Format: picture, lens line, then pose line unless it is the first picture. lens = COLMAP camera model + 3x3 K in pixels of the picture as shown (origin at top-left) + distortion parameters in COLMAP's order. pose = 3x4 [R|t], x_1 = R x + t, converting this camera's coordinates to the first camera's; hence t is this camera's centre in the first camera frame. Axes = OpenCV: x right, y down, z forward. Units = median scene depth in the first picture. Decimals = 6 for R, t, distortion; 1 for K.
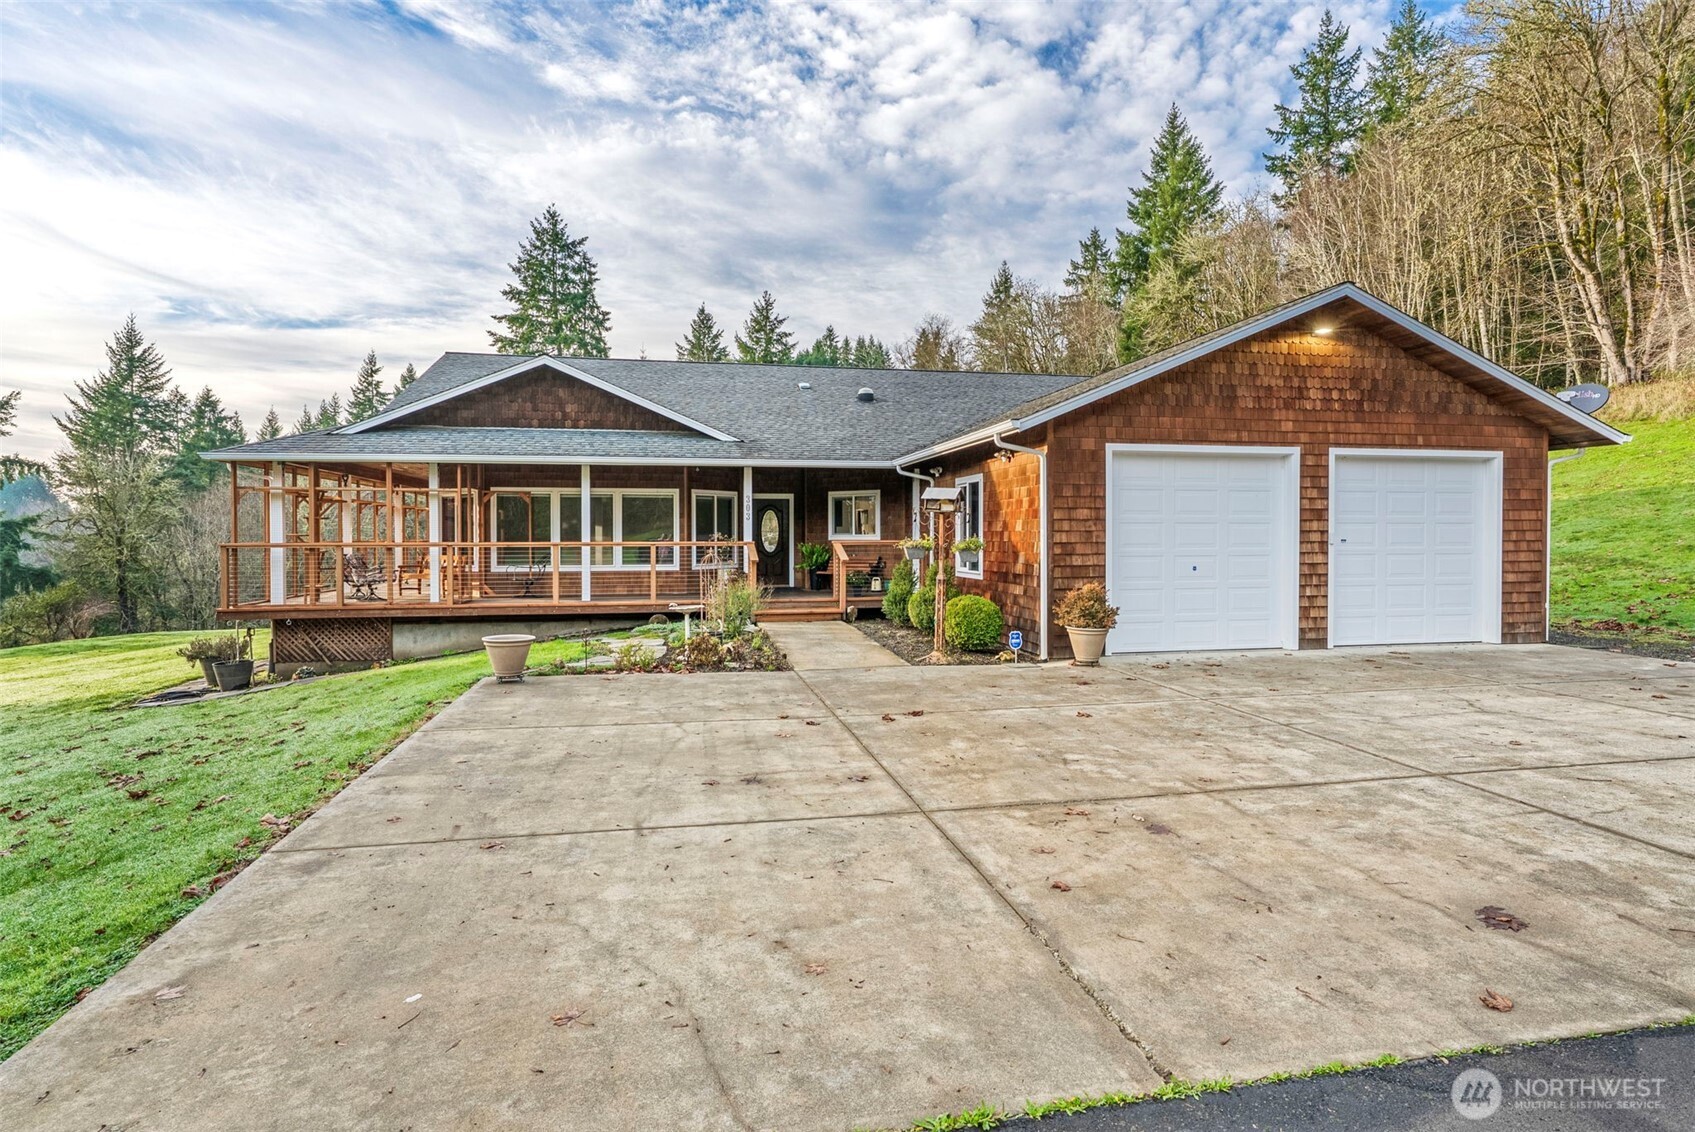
lens RADIAL K [[895.5, 0, 853.2], [0, 895.5, 548.9], [0, 0, 1]] dist [-0.004937, -0.000729]
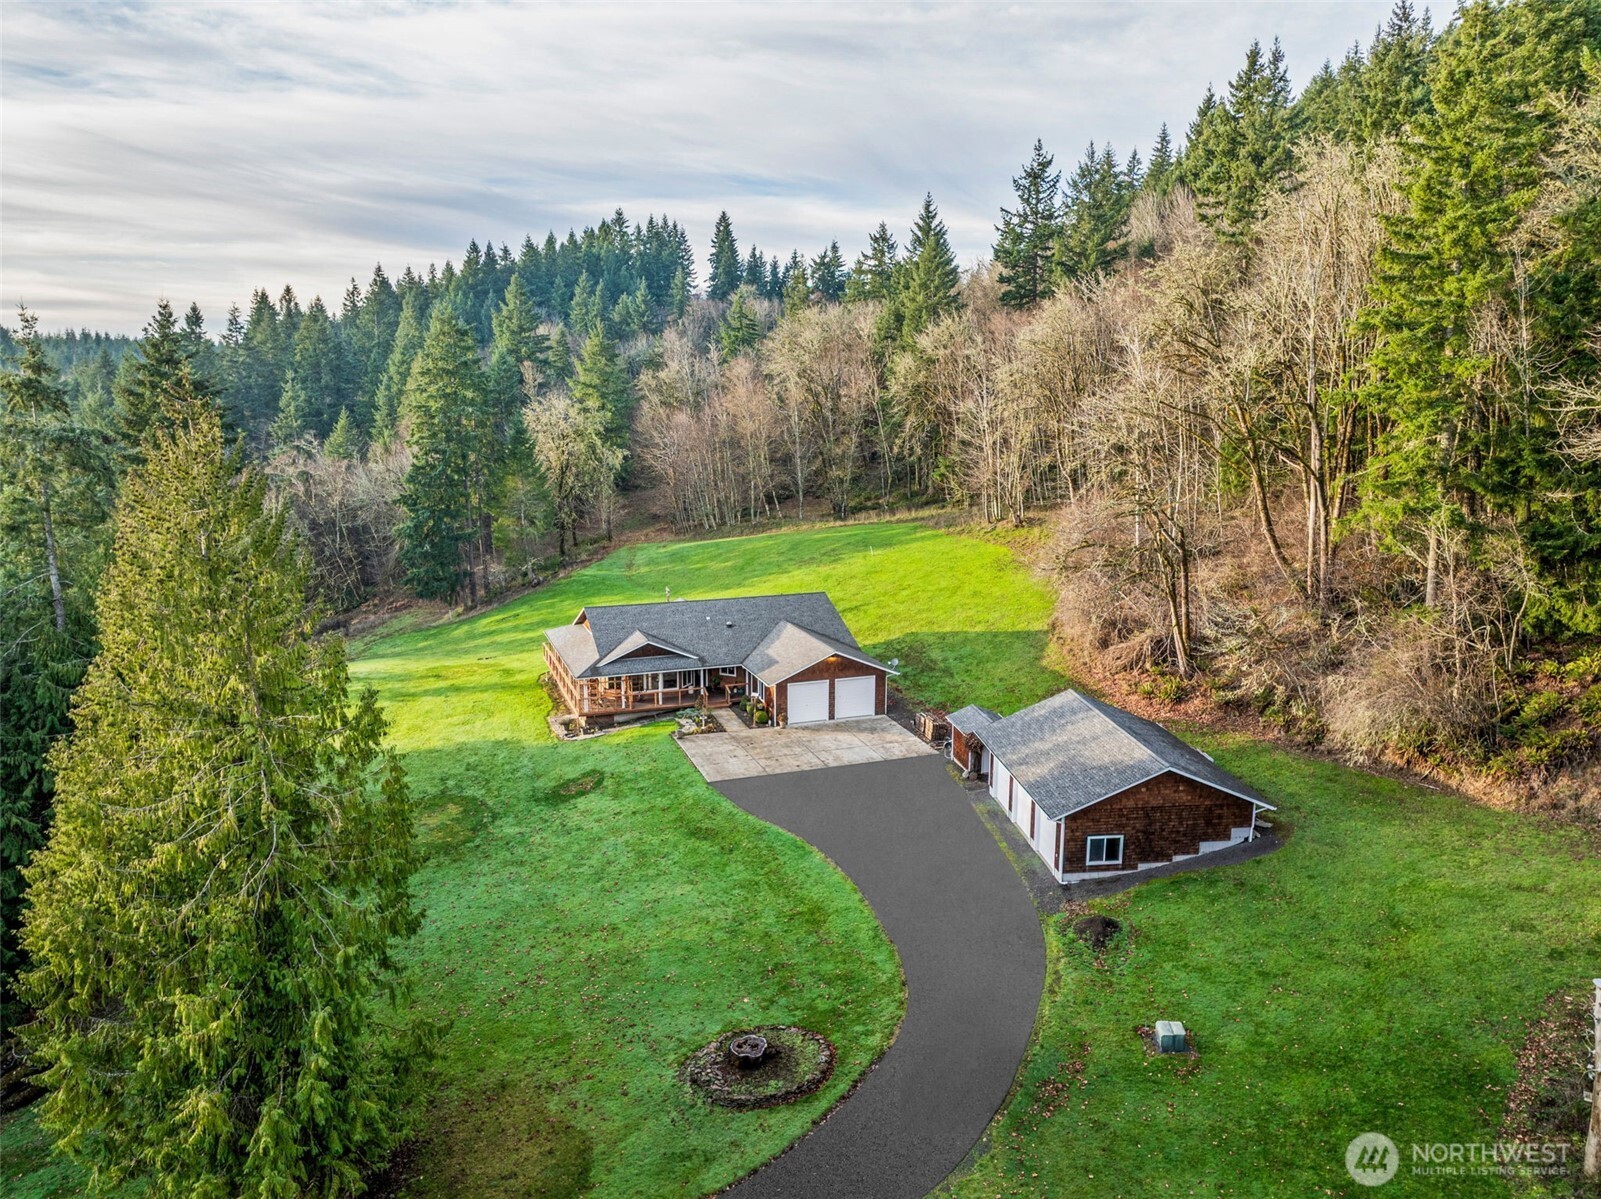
lens RADIAL K [[1139.7, 0, 800.5], [0, 1139.7, 599.5], [0, 0, 1]] dist [-0.010794, -0.056843]
pose [[0.988977, -0.023878, 0.146130, -0.084738], [-0.002374, 0.984228, 0.176889, -0.255439], [-0.148049, -0.175286, 0.973322, -0.767097]]
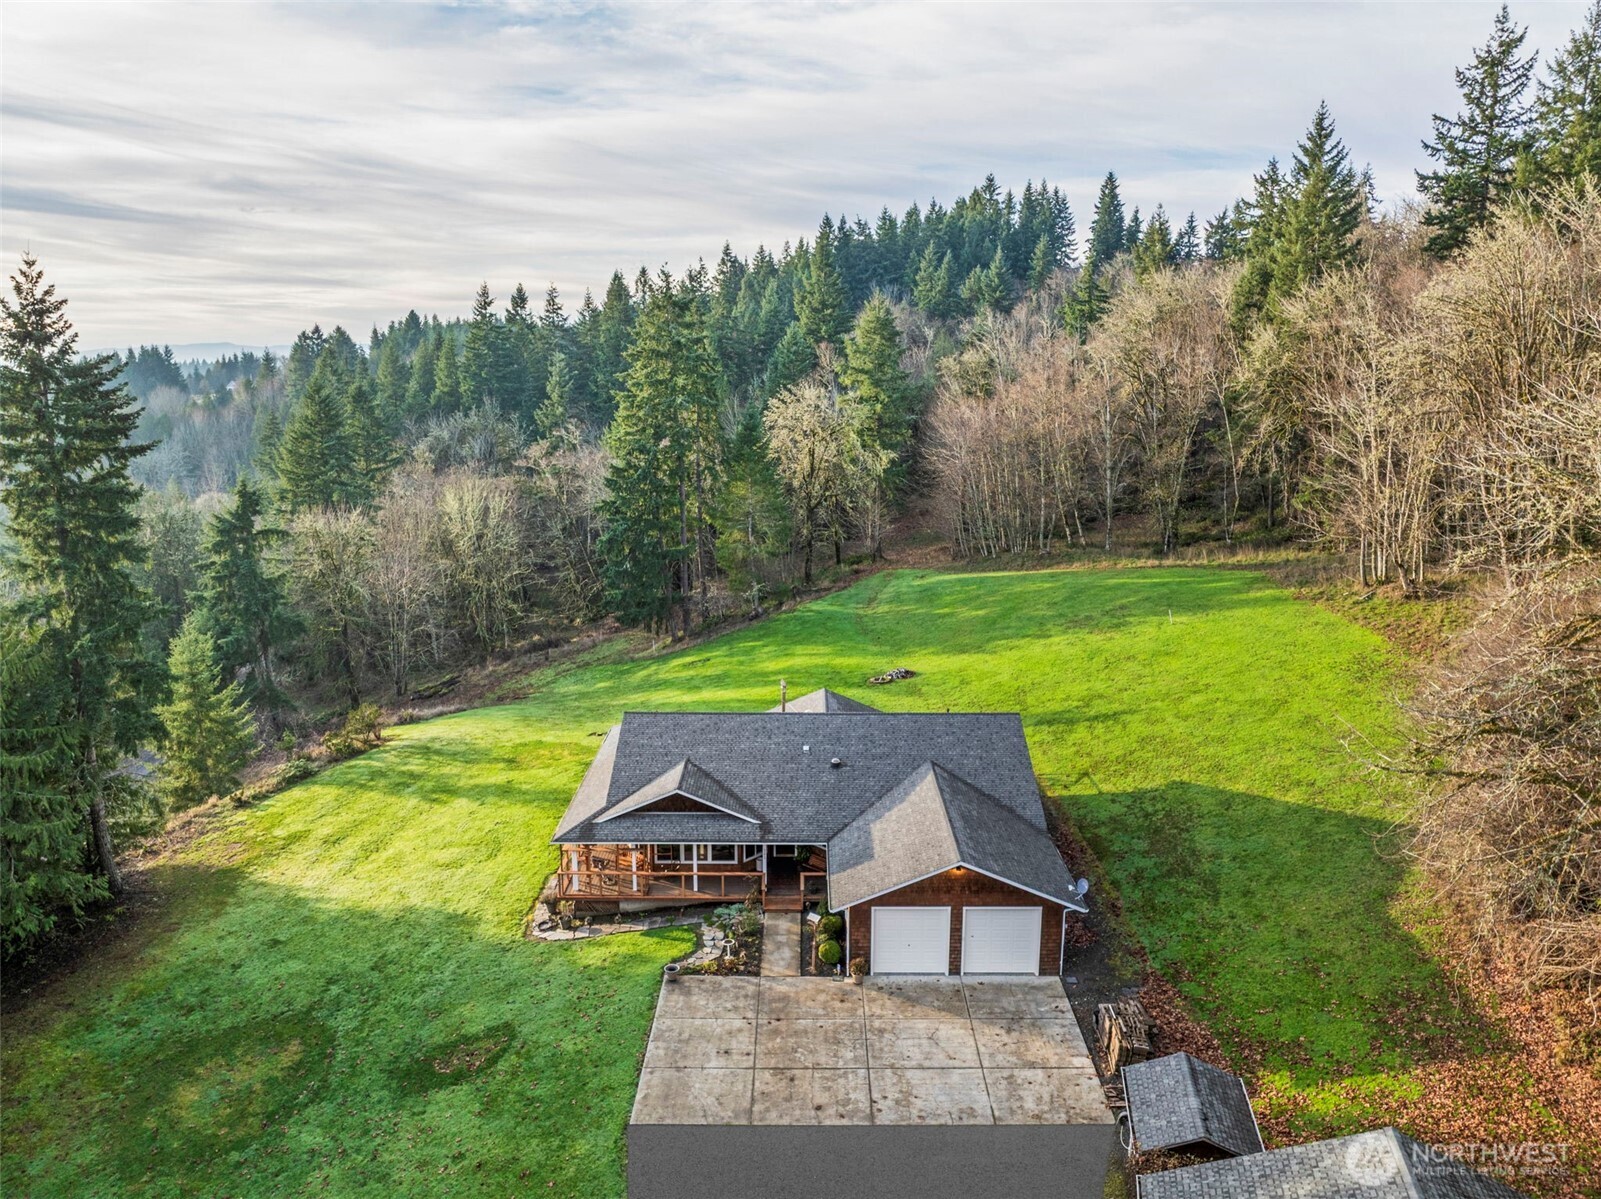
lens RADIAL K [[1139.1, 0, 800.5], [0, 1139.1, 599.5], [0, 0, 1]] dist [-0.037652, 0.008734]
pose [[0.978661, 0.044659, -0.200568, 0.110104], [-0.005403, 0.981351, 0.192147, -0.261630], [0.205409, -0.186963, 0.960652, -0.342268]]
